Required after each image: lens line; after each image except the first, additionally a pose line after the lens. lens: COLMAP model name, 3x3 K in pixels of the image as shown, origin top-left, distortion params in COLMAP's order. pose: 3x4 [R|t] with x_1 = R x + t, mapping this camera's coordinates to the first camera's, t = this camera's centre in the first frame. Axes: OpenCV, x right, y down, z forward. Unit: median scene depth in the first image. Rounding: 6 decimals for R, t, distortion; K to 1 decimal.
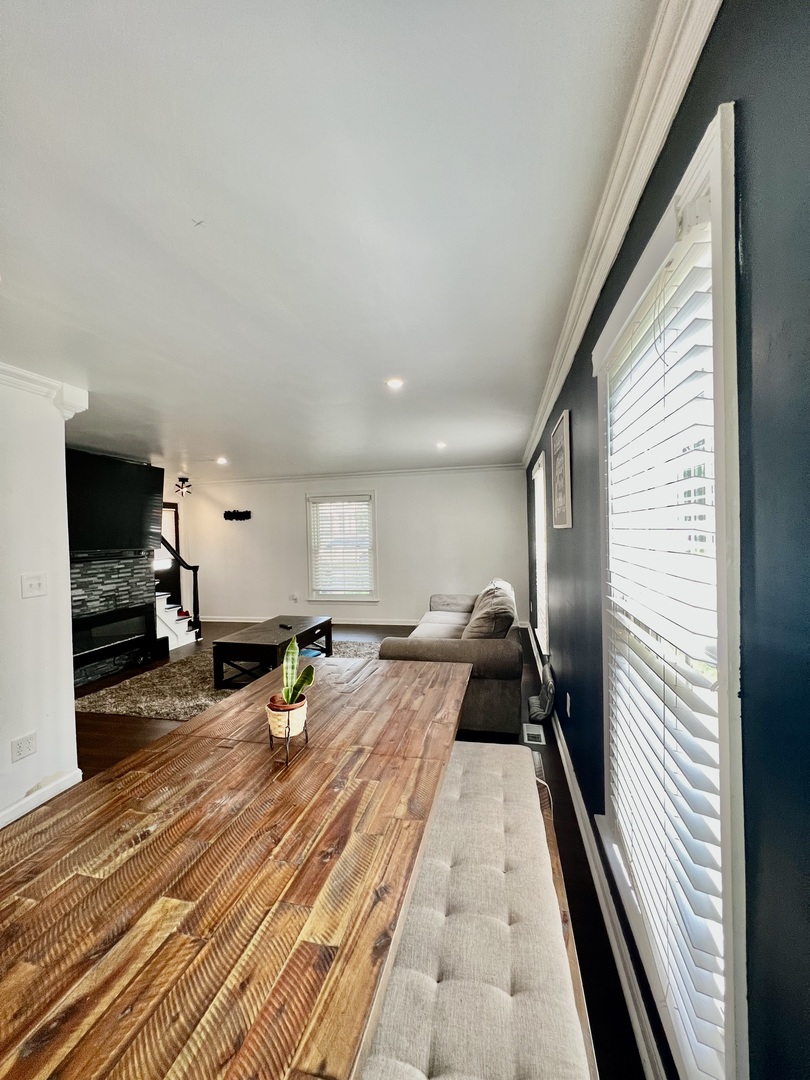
lens RADIAL K [[432.8, 0, 405.9], [0, 432.8, 541.9], [0, 0, 1]] dist [-0.005642, 0.000976]
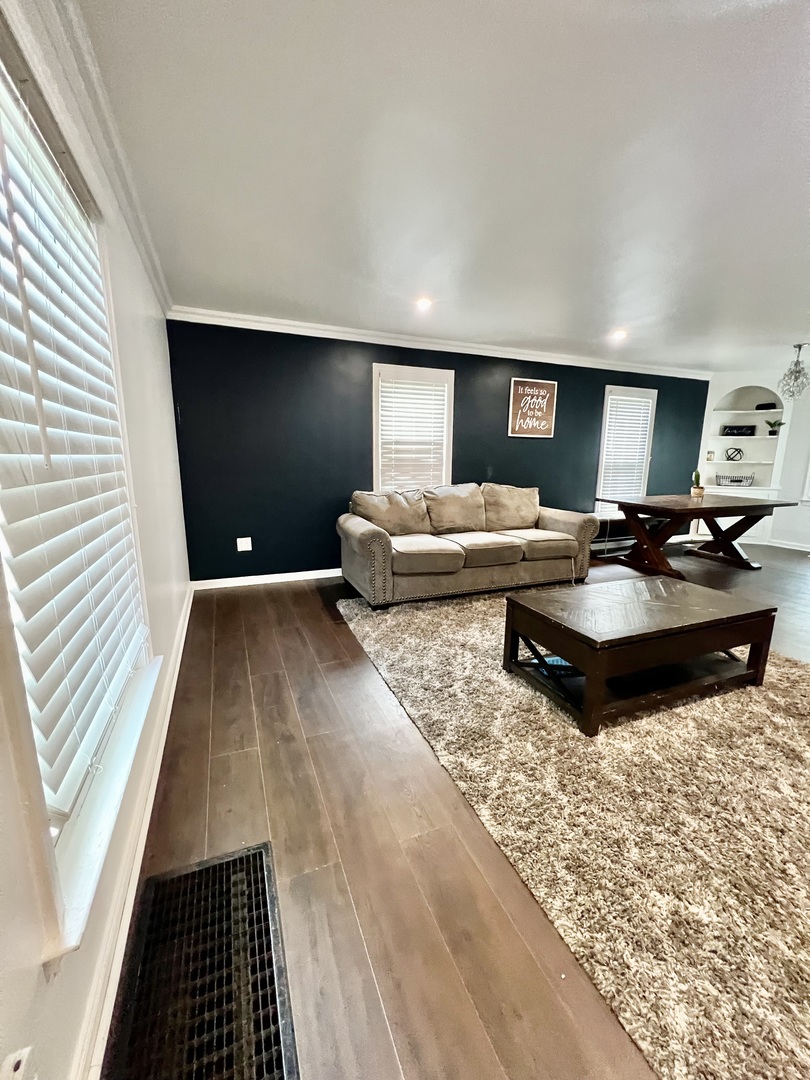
lens RADIAL K [[432.8, 0, 406.2], [0, 432.8, 537.9], [0, 0, 1]] dist [-0.005642, 0.000976]
pose [[-0.577191, -0.131923, 0.805883, -0.599639], [0.023894, 0.983714, 0.178147, 0.034768], [-0.816259, 0.122081, -0.564639, 1.683951]]
